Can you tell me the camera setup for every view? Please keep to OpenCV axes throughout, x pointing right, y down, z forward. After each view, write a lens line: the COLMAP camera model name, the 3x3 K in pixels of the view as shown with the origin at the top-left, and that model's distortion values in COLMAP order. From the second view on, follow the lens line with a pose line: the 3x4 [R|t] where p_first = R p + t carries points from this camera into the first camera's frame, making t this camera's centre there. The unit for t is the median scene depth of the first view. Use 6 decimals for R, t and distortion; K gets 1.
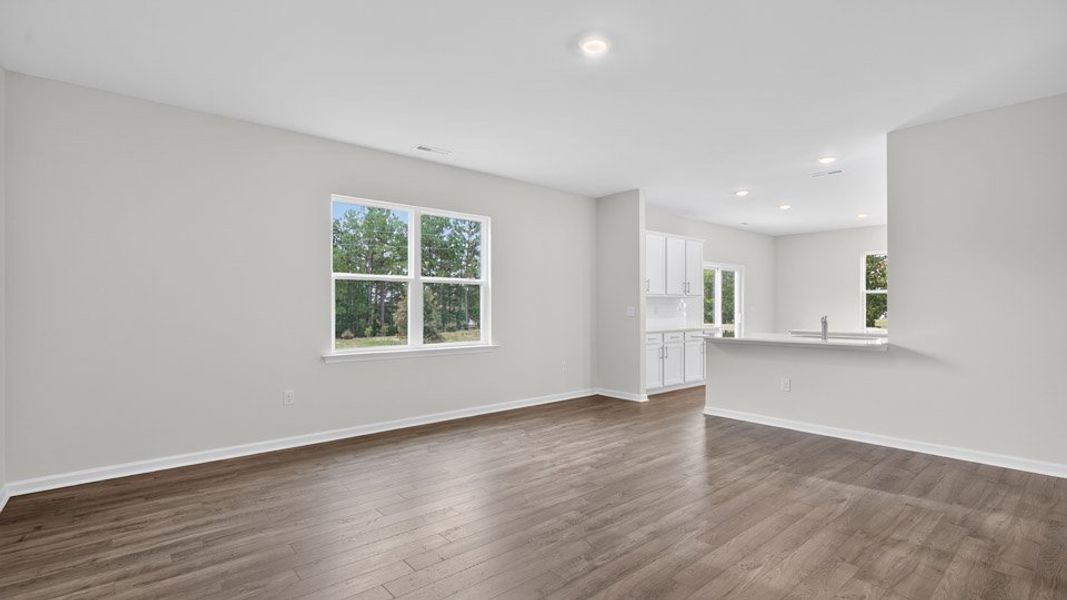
lens RADIAL K [[487.6, 0, 535.4], [0, 487.6, 302.1], [0, 0, 1]] dist [-0.003040, -0.000247]
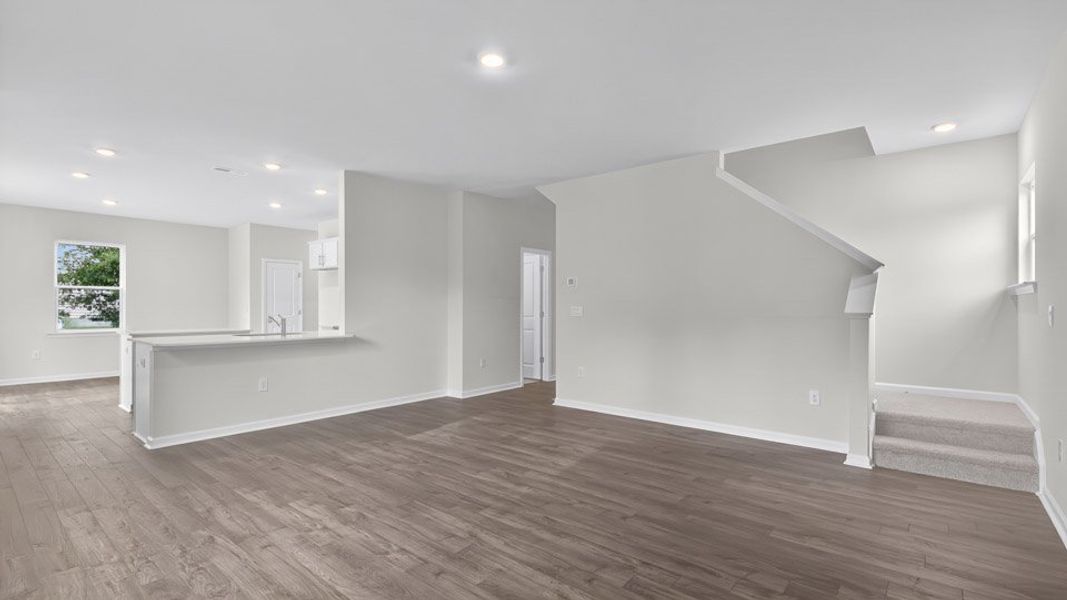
lens RADIAL K [[487.6, 0, 531.5], [0, 487.6, 302.4], [0, 0, 1]] dist [-0.003040, -0.000247]
pose [[-0.156788, 0.008109, 0.987599, -0.701639], [-0.010080, 0.999901, -0.009810, 0.009949], [-0.987581, -0.011493, -0.156691, 0.809683]]
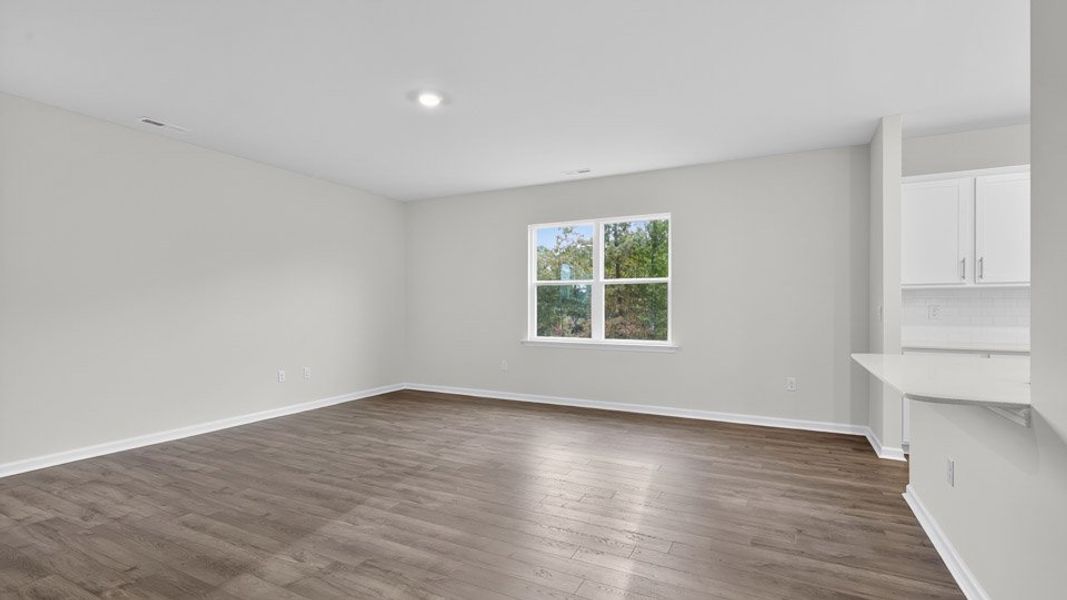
lens RADIAL K [[487.6, 0, 537.4], [0, 487.6, 303.6], [0, 0, 1]] dist [-0.003040, -0.000247]
pose [[0.379303, -0.005133, -0.925258, 1.043093], [0.007092, 0.999971, -0.002640, 0.006954], [0.925245, -0.005561, 0.379329, 0.583314]]
